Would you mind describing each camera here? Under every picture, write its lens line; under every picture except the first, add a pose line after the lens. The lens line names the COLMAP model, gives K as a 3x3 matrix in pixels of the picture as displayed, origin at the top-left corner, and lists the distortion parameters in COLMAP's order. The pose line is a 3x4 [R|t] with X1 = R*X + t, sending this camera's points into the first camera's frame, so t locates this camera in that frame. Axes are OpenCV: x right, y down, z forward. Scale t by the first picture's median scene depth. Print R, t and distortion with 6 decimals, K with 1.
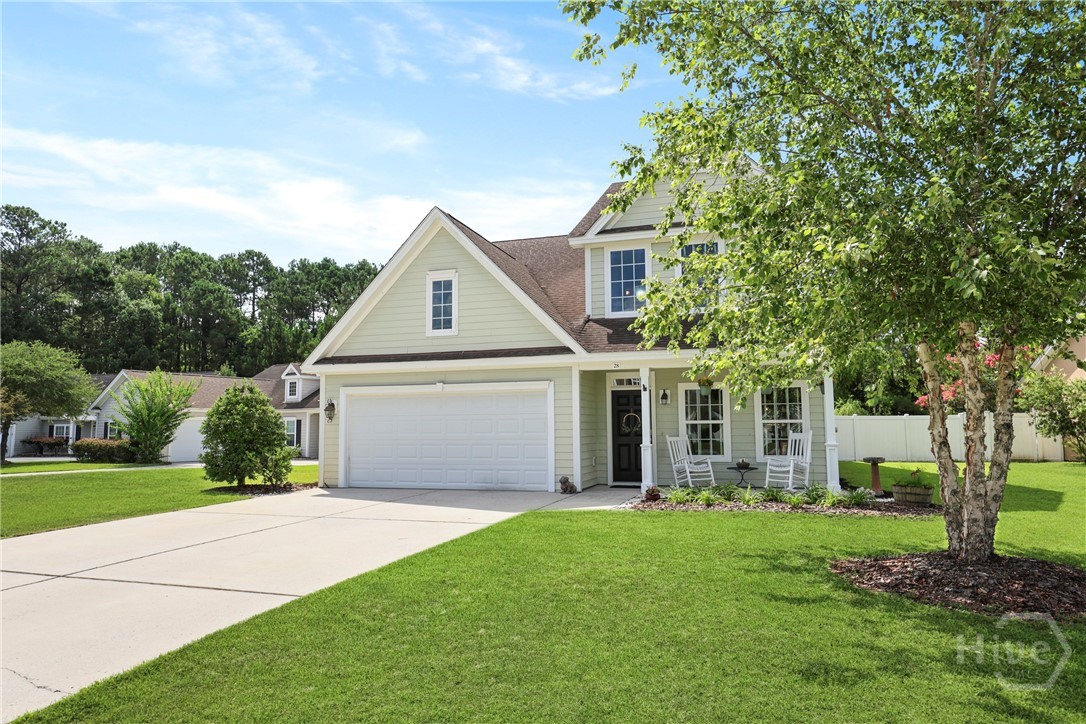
lens RADIAL K [[772.2, 0, 544.3], [0, 772.2, 359.6], [0, 0, 1]] dist [0.016770, 0.005906]
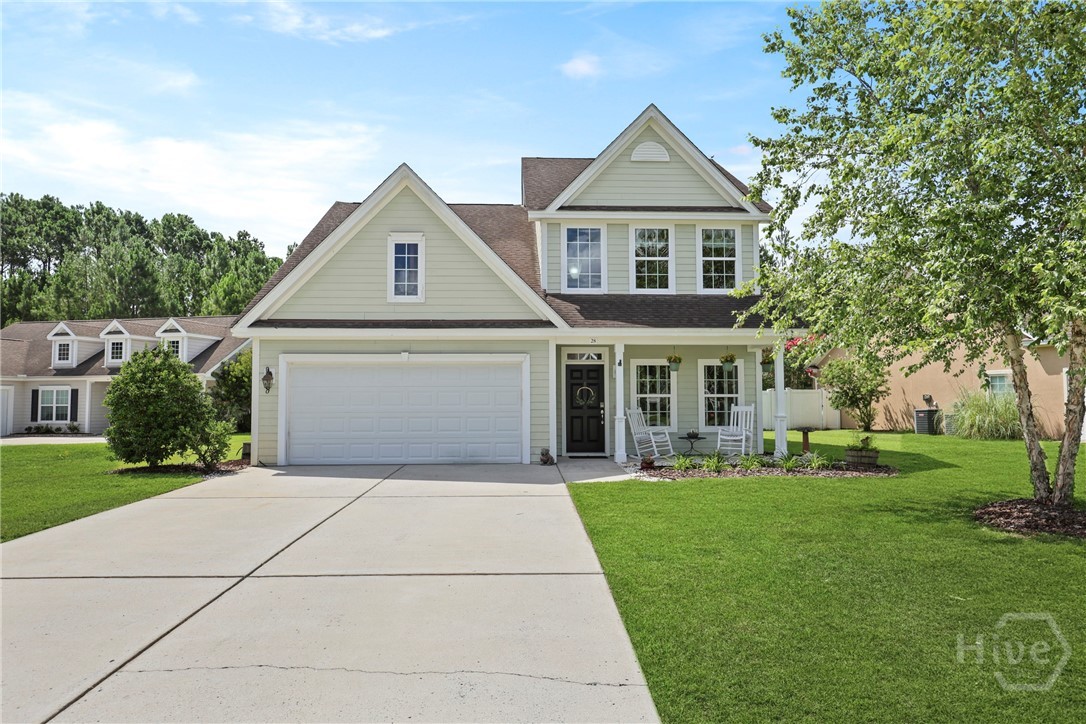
lens RADIAL K [[772.2, 0, 543.9], [0, 772.2, 361.5], [0, 0, 1]] dist [0.016770, 0.005906]
pose [[0.928825, 0.023055, 0.369801, -0.322534], [-0.037073, 0.998836, 0.030846, 0.005798], [-0.368660, -0.042360, 0.928599, 0.059180]]
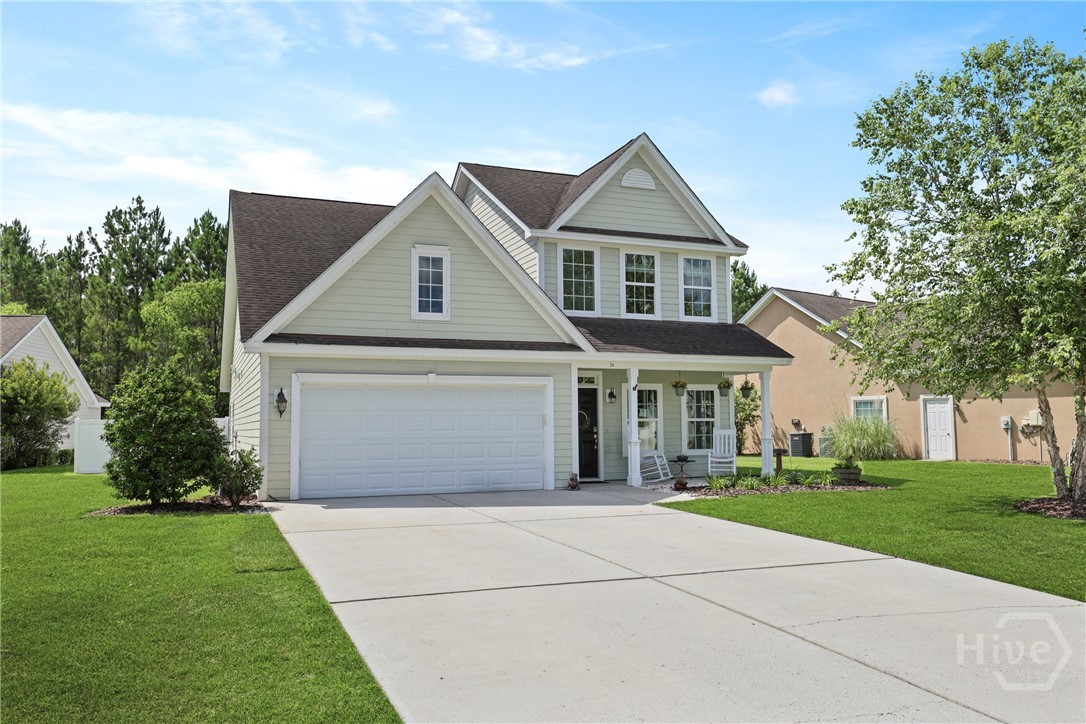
lens RADIAL K [[868.1, 0, 542.0], [0, 868.1, 367.1], [0, 0, 1]] dist [0.001556, -0.006487]
pose [[0.756483, 0.046059, 0.652389, -0.677023], [-0.057158, 0.998356, -0.004207, 0.019611], [-0.651511, -0.034107, 0.757872, 0.166838]]
